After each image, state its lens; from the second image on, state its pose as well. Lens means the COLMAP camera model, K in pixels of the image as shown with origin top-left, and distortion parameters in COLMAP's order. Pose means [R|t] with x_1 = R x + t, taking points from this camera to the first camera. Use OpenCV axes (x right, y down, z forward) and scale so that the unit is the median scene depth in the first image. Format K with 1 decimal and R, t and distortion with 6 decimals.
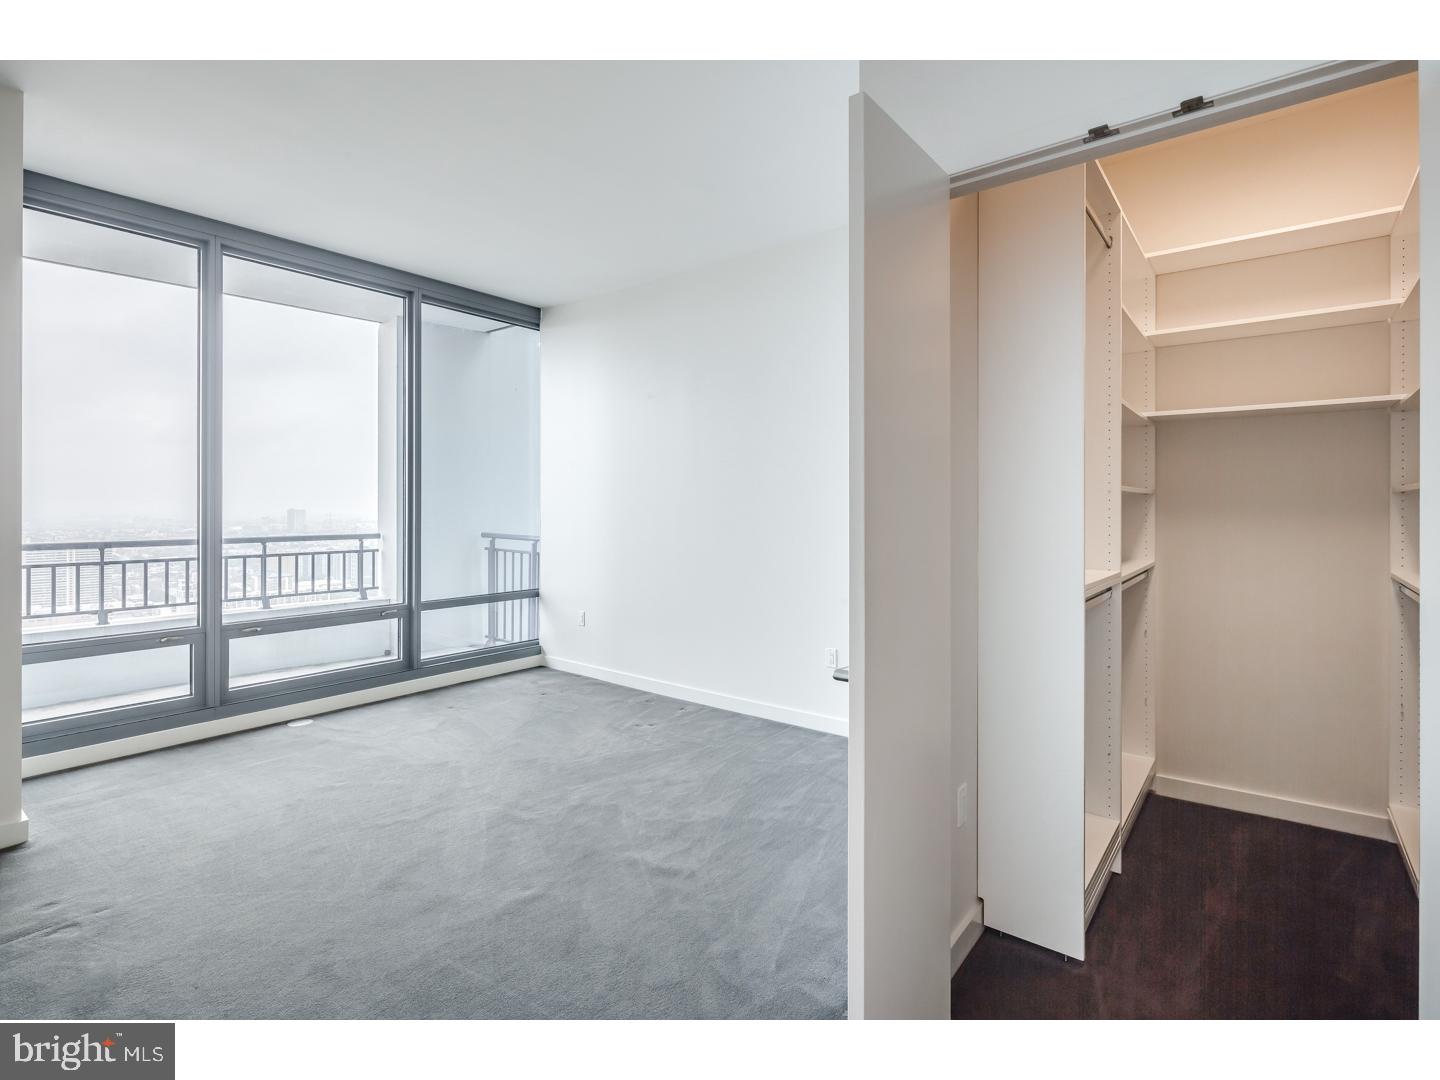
lens RADIAL K [[692.8, 0, 719.9], [0, 692.8, 504.4], [0, 0, 1]] dist [0.000107, -0.000760]
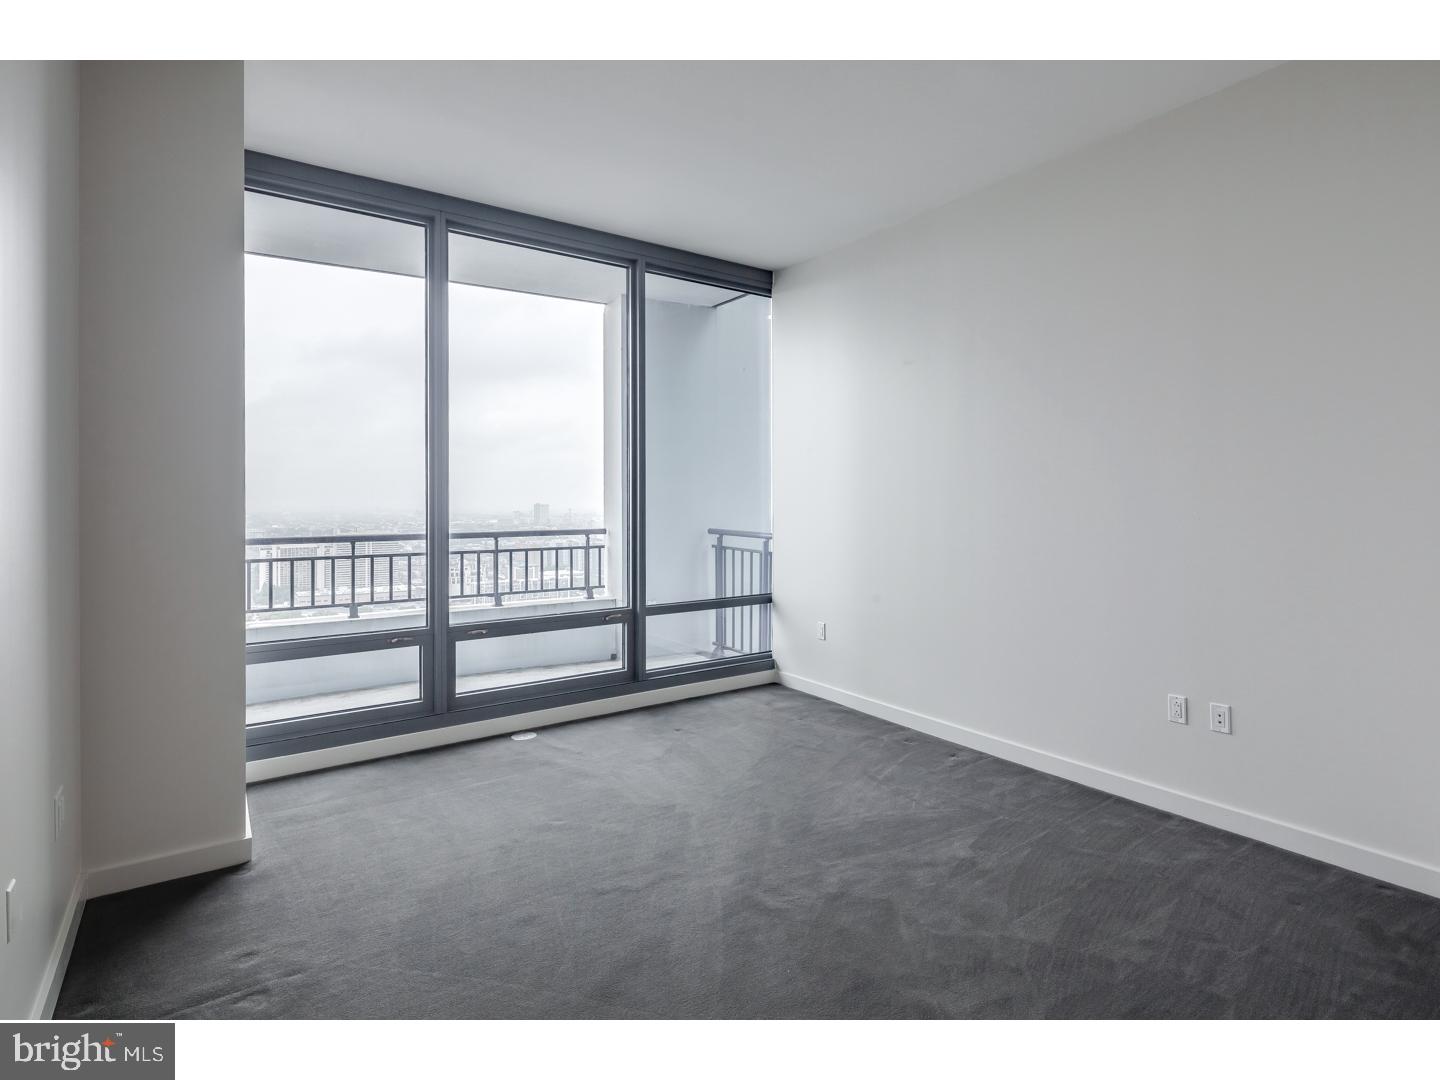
lens RADIAL K [[692.8, 0, 719.9], [0, 692.8, 504.4], [0, 0, 1]] dist [0.000107, -0.000760]
pose [[0.953325, -0.002654, -0.301935, -0.080961], [0.004689, 0.999971, 0.006017, 0.005575], [0.301910, -0.007152, 0.953310, 0.204416]]
